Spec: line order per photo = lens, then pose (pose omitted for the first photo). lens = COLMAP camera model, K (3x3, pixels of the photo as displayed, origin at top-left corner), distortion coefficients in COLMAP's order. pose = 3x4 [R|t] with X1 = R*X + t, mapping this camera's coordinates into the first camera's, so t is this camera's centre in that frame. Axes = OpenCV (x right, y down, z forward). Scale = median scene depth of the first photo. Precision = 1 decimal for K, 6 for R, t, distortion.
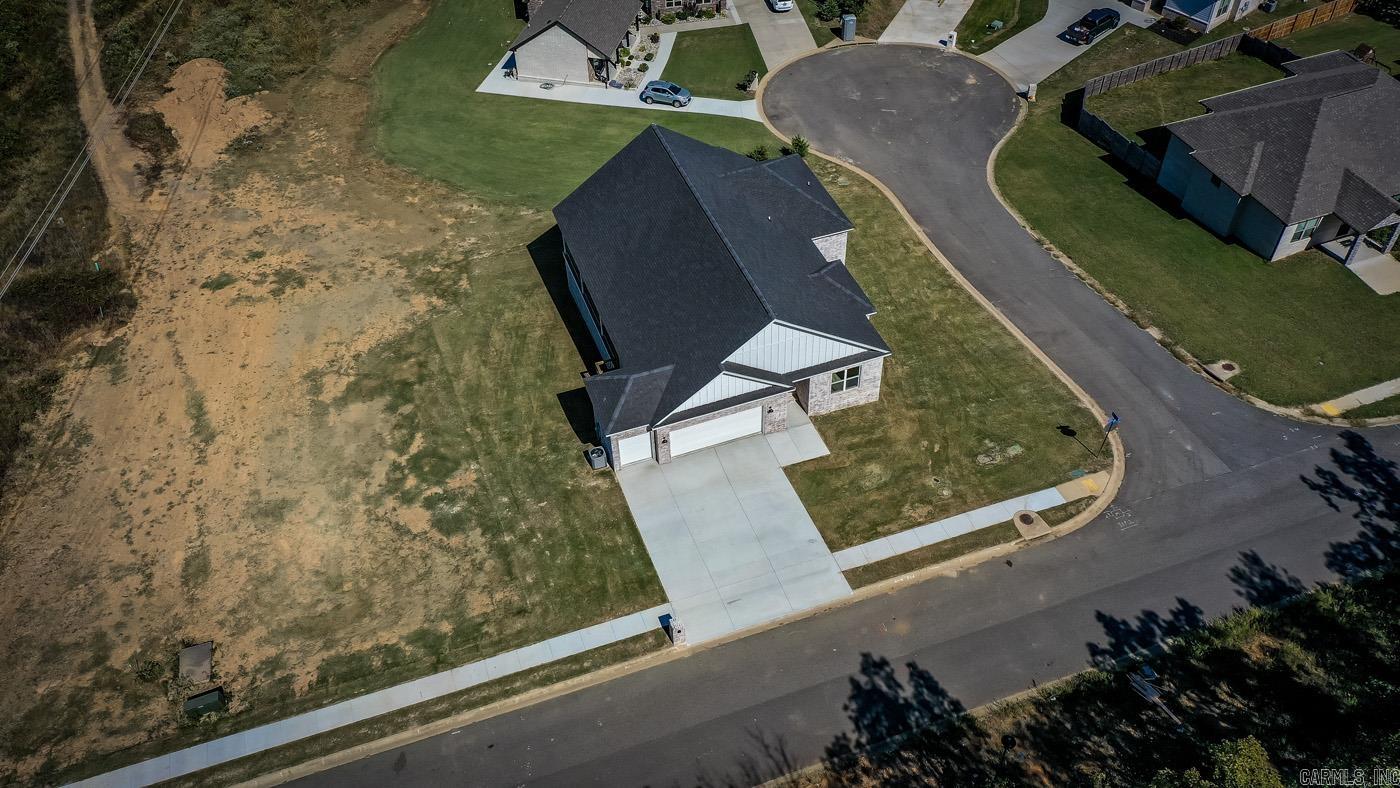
lens RADIAL K [[1107.7, 0, 707.7], [0, 1107.7, 409.9], [0, 0, 1]] dist [0.028200, -0.002039]
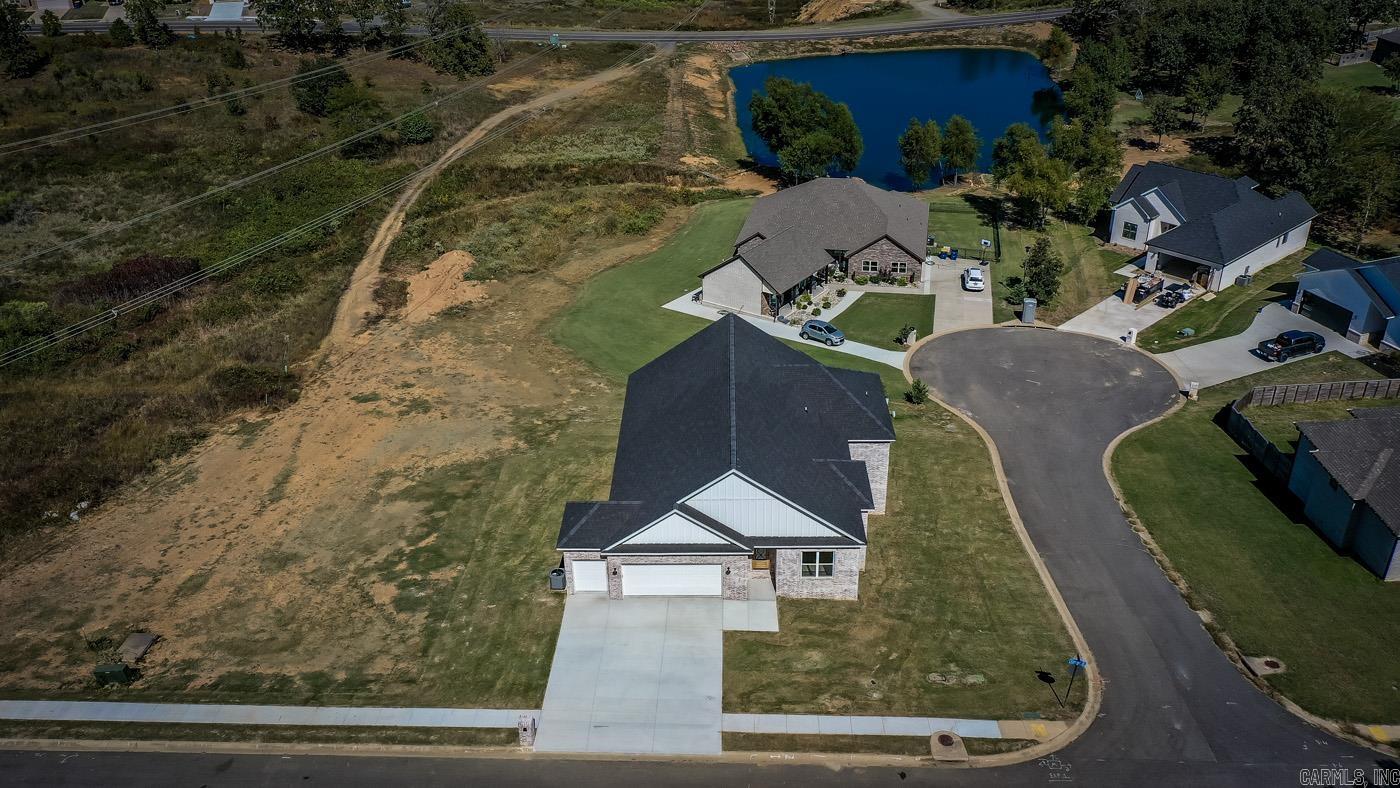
lens RADIAL K [[1133.4, 0, 703.2], [0, 1133.4, 397.2], [0, 0, 1]] dist [0.028182, 0.001825]
pose [[0.932224, 0.175946, -0.316230, 0.304680], [-0.262926, 0.929737, -0.257795, 0.113794], [0.248653, 0.323468, 0.912984, 0.021690]]
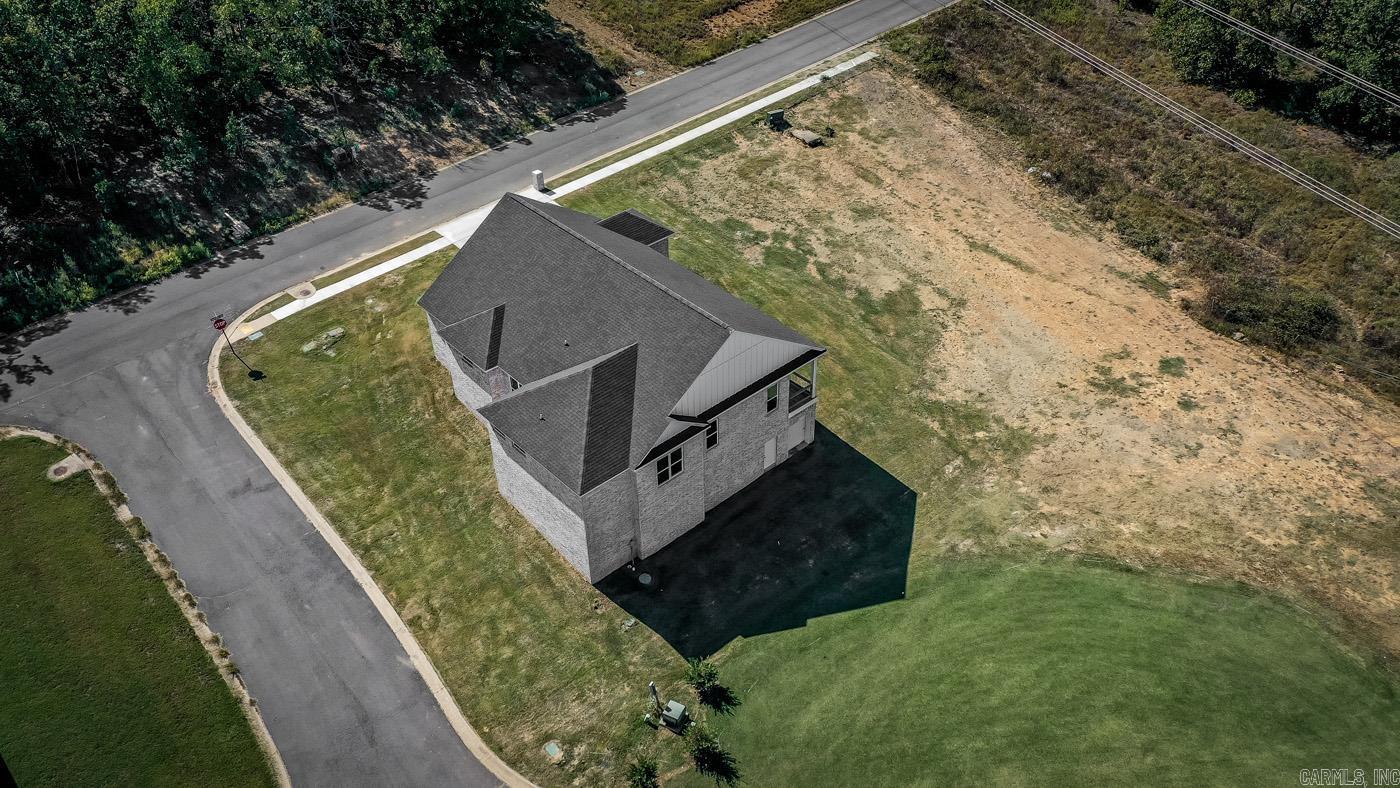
lens RADIAL K [[1105.9, 0, 700.0], [0, 1105.9, 394.0], [0, 0, 1]] dist [0.030577, -0.006396]
pose [[-0.928428, 0.256172, -0.269068, 0.210739], [-0.242663, 0.130250, 0.961327, -1.075574], [0.281312, 0.957815, -0.058764, 1.156343]]
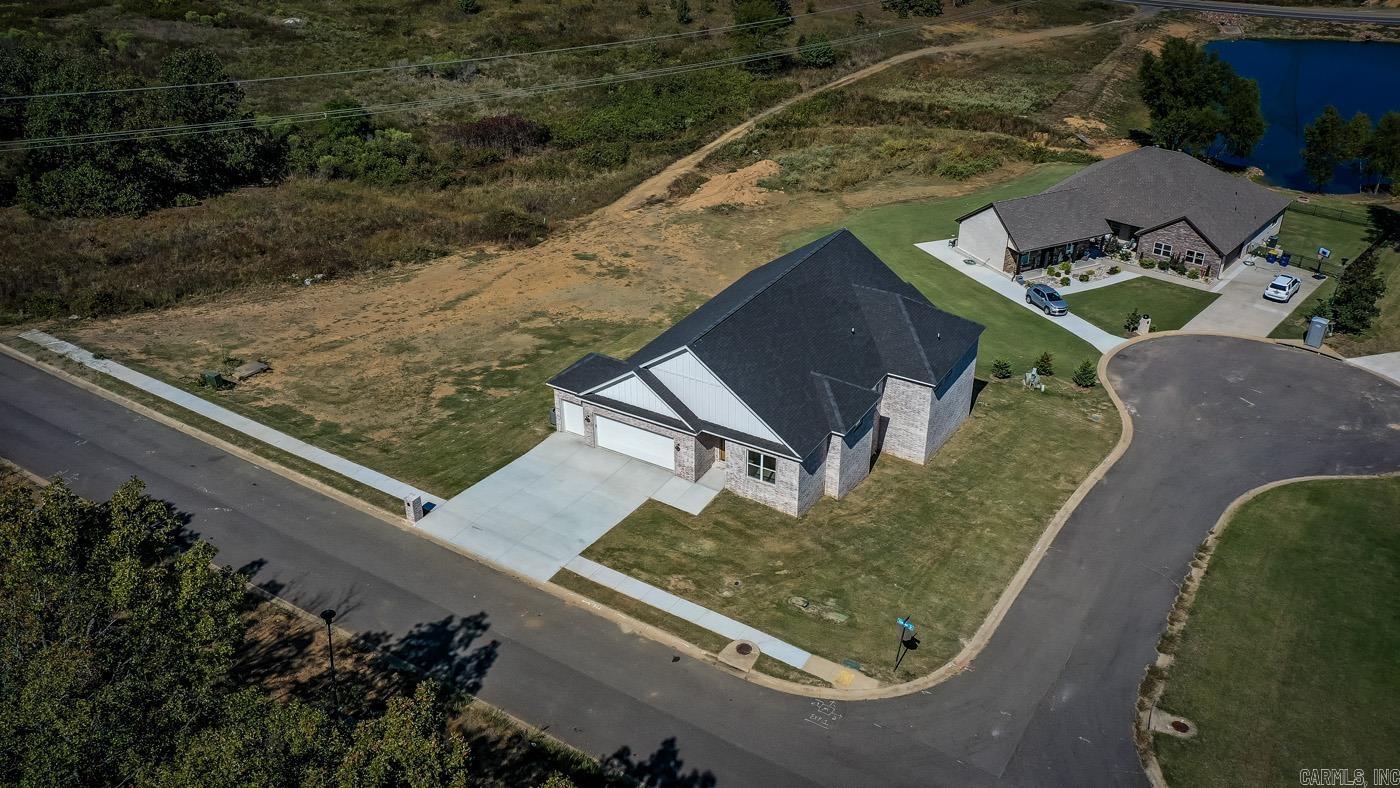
lens RADIAL K [[1121.3, 0, 698.7], [0, 1121.3, 392.8], [0, 0, 1]] dist [0.033923, -0.003835]
pose [[0.622880, 0.397734, -0.673668, 0.685098], [-0.568953, 0.821340, -0.041140, -0.008842], [0.536947, 0.408911, 0.737888, 0.219626]]
